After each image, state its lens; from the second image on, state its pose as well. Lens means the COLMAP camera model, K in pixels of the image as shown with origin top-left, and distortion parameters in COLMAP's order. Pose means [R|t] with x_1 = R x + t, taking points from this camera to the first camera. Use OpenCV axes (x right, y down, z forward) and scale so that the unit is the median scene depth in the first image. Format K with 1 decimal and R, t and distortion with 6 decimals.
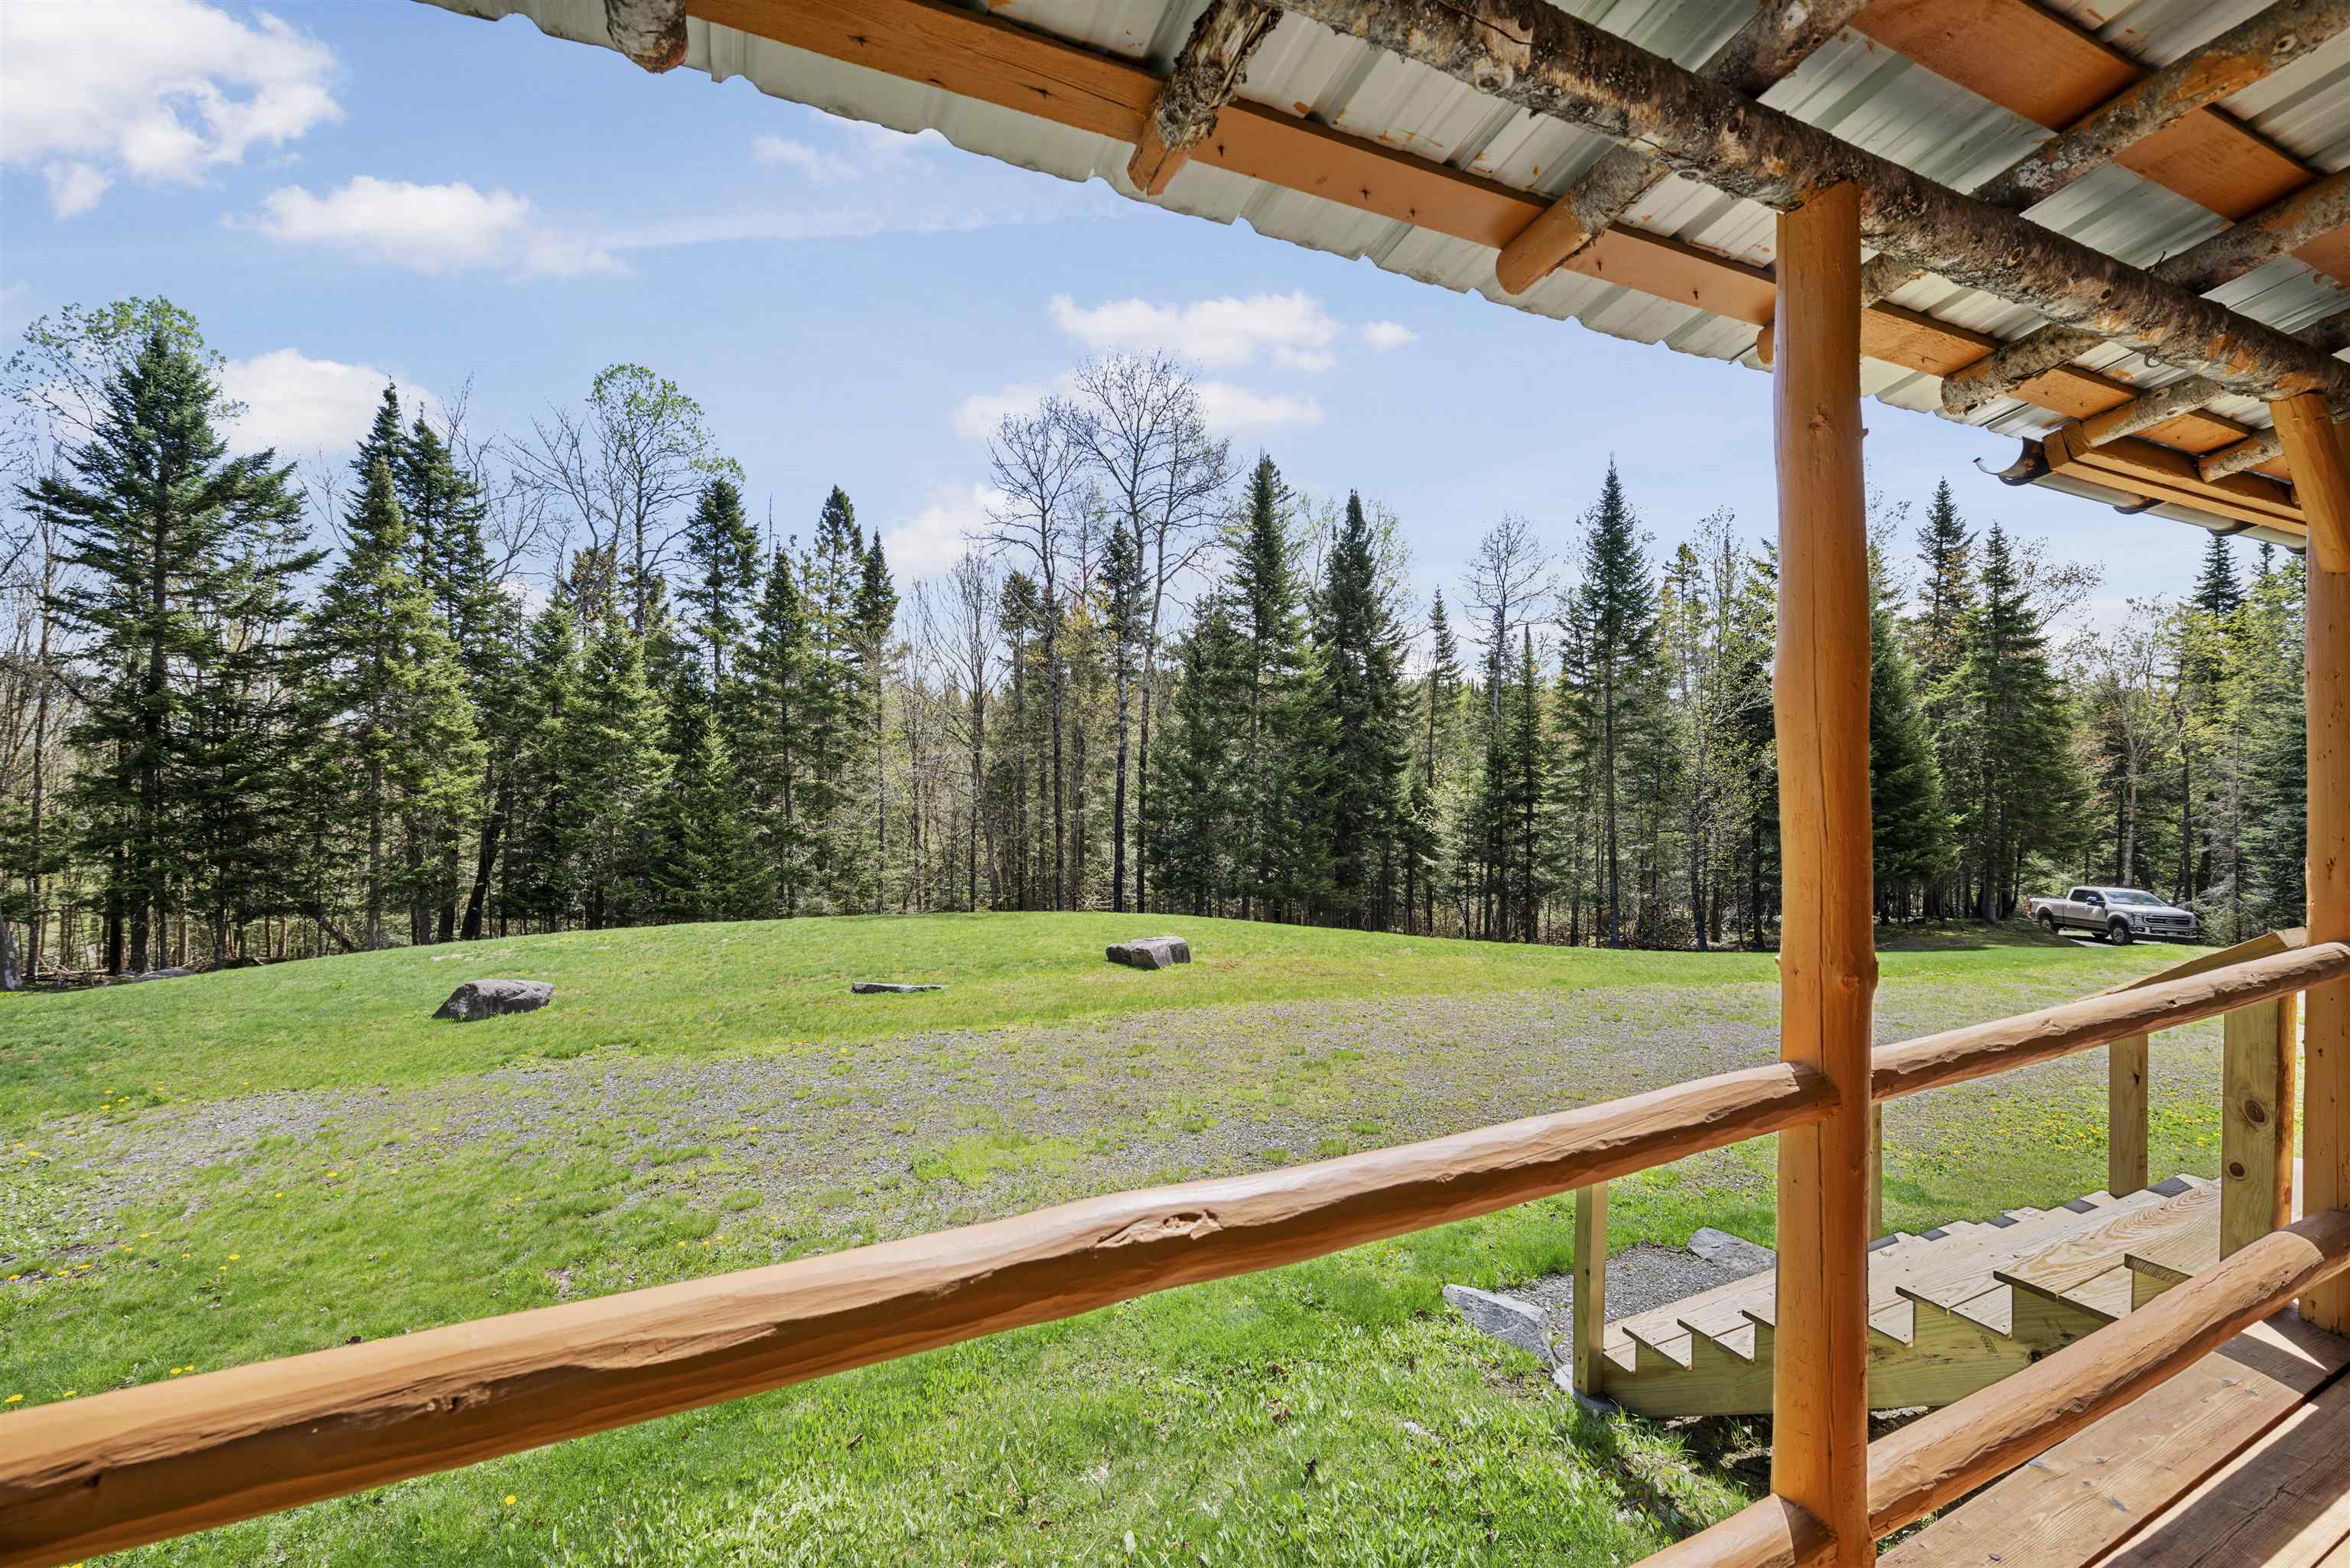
lens RADIAL K [[939.5, 0, 1168.5], [0, 939.5, 767.8], [0, 0, 1]] dist [-0.006090, -0.000289]
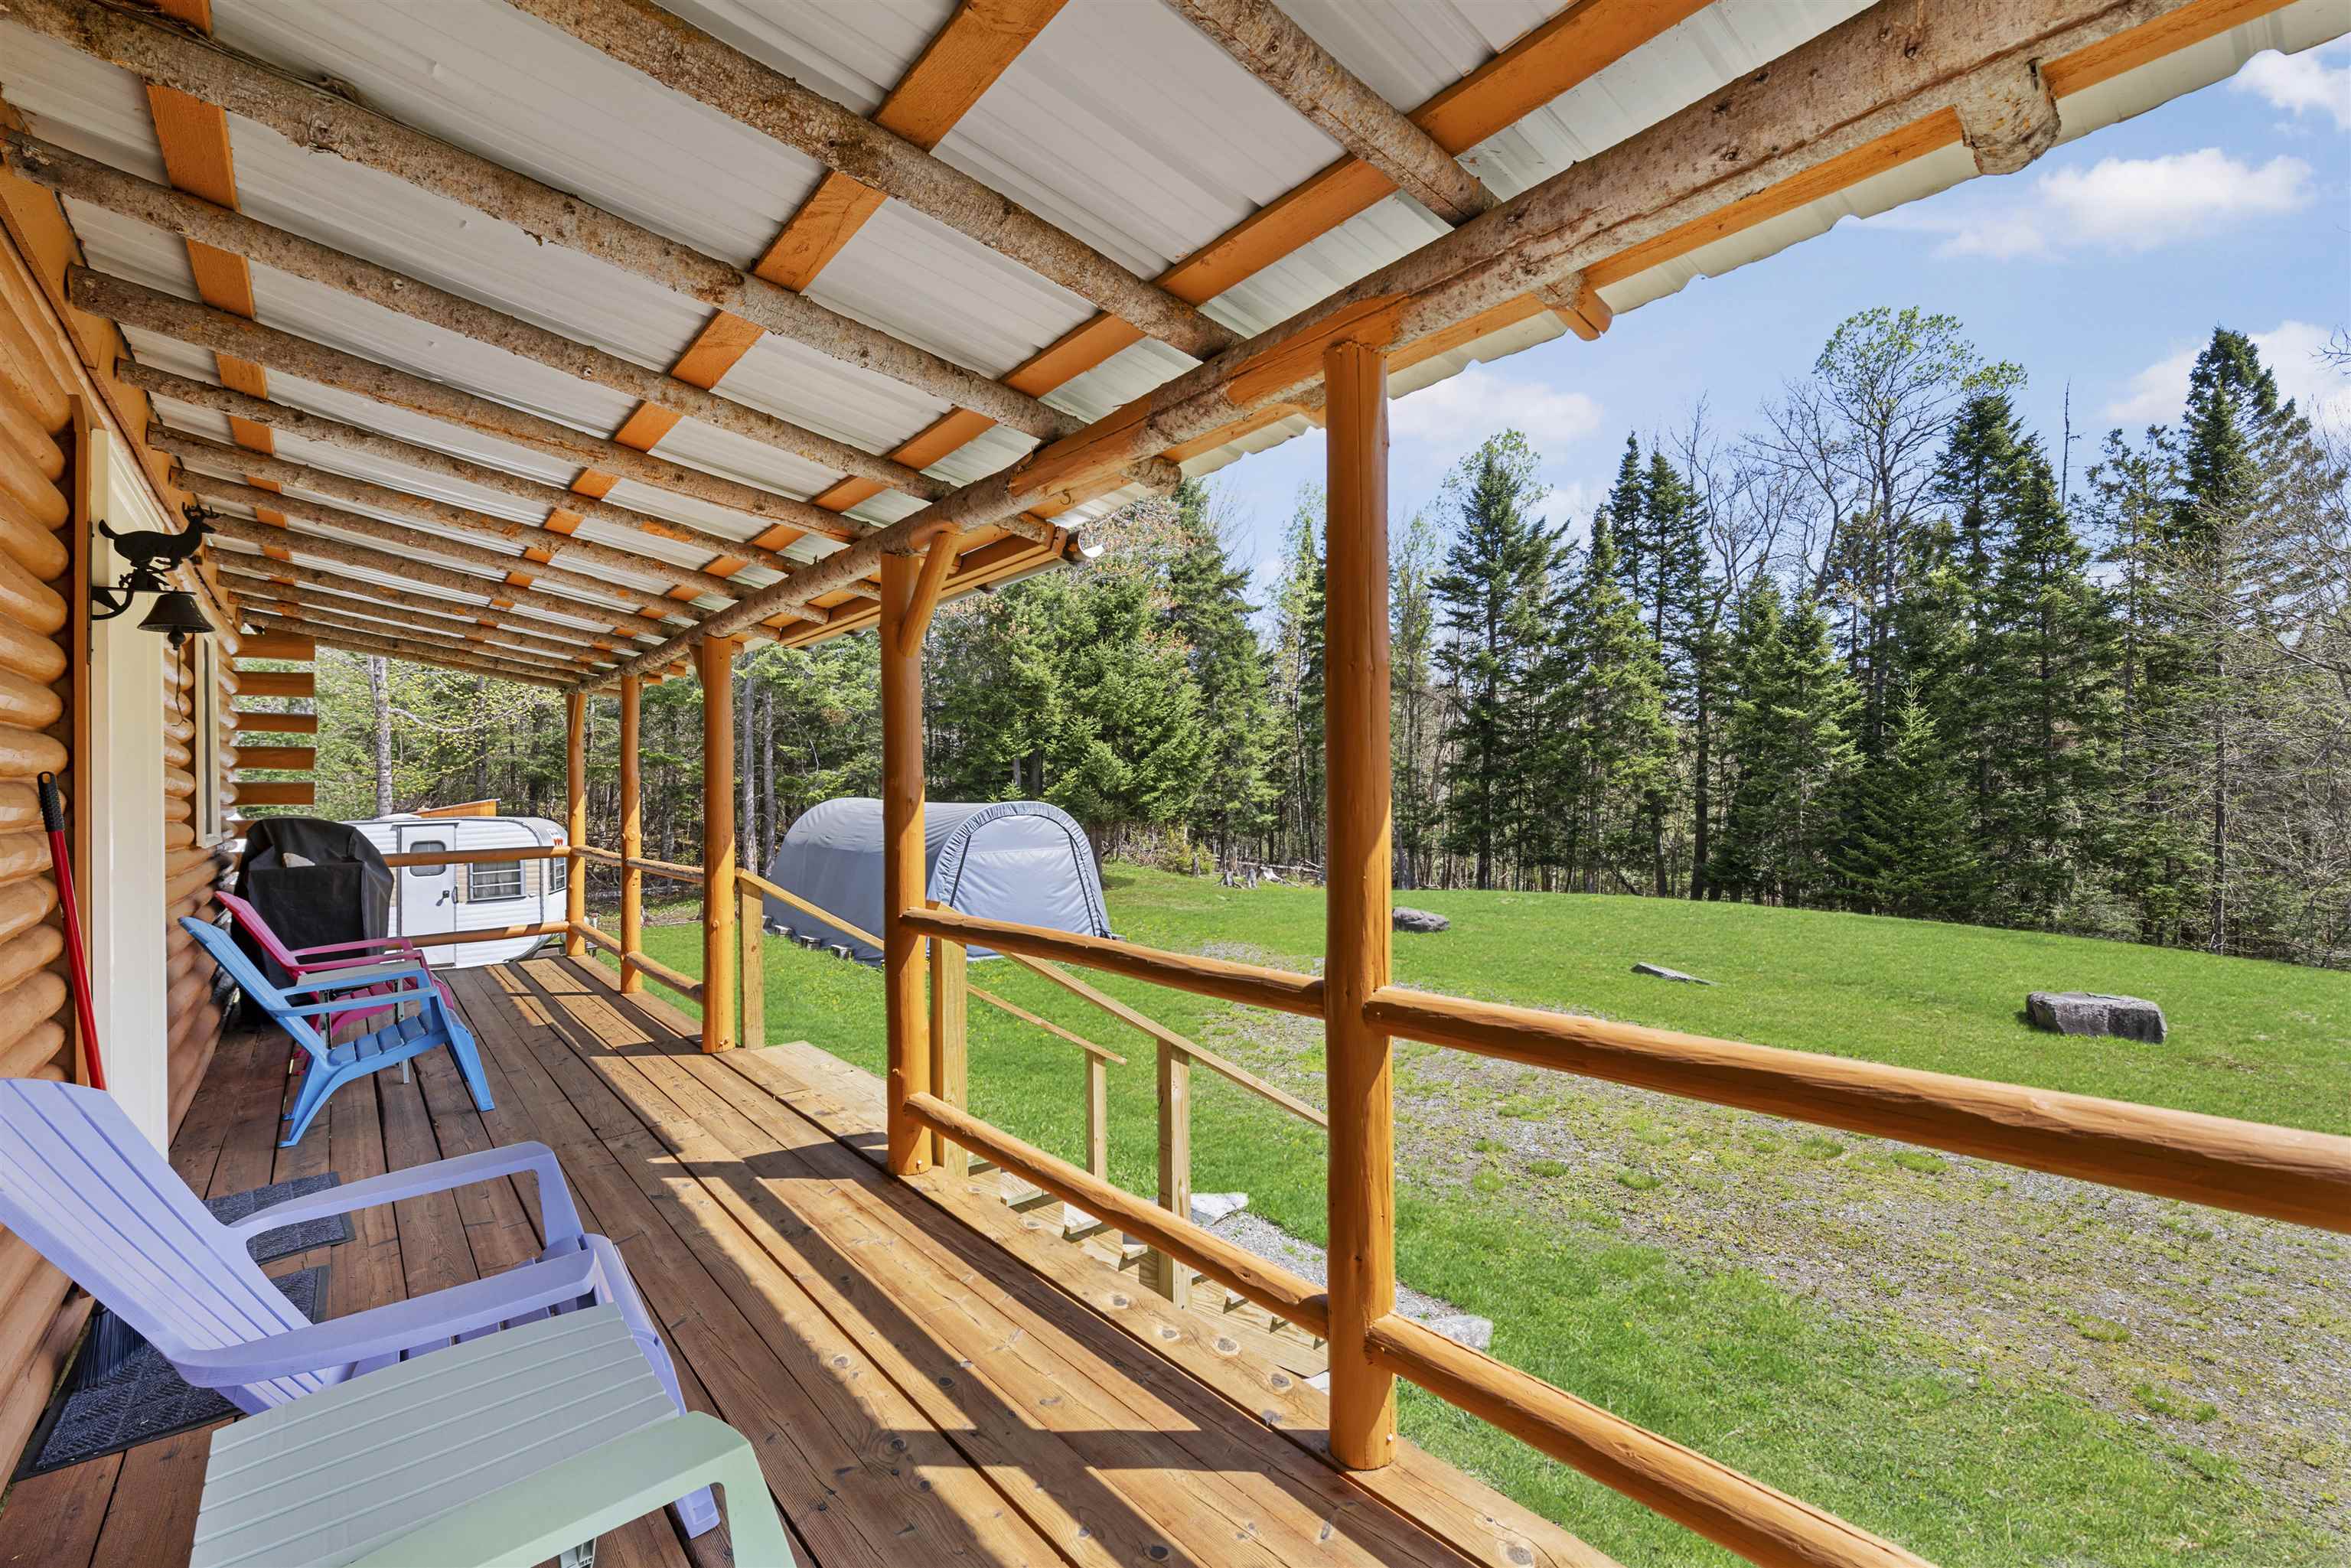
lens RADIAL K [[948.9, 0, 1160.7], [0, 948.9, 766.8], [0, 0, 1]] dist [-0.007677, -0.000050]
pose [[0.283673, -0.010241, -0.958866, 0.156611], [0.033908, 0.999425, -0.000643, -0.000517], [0.958321, -0.032331, 0.283857, 0.062589]]
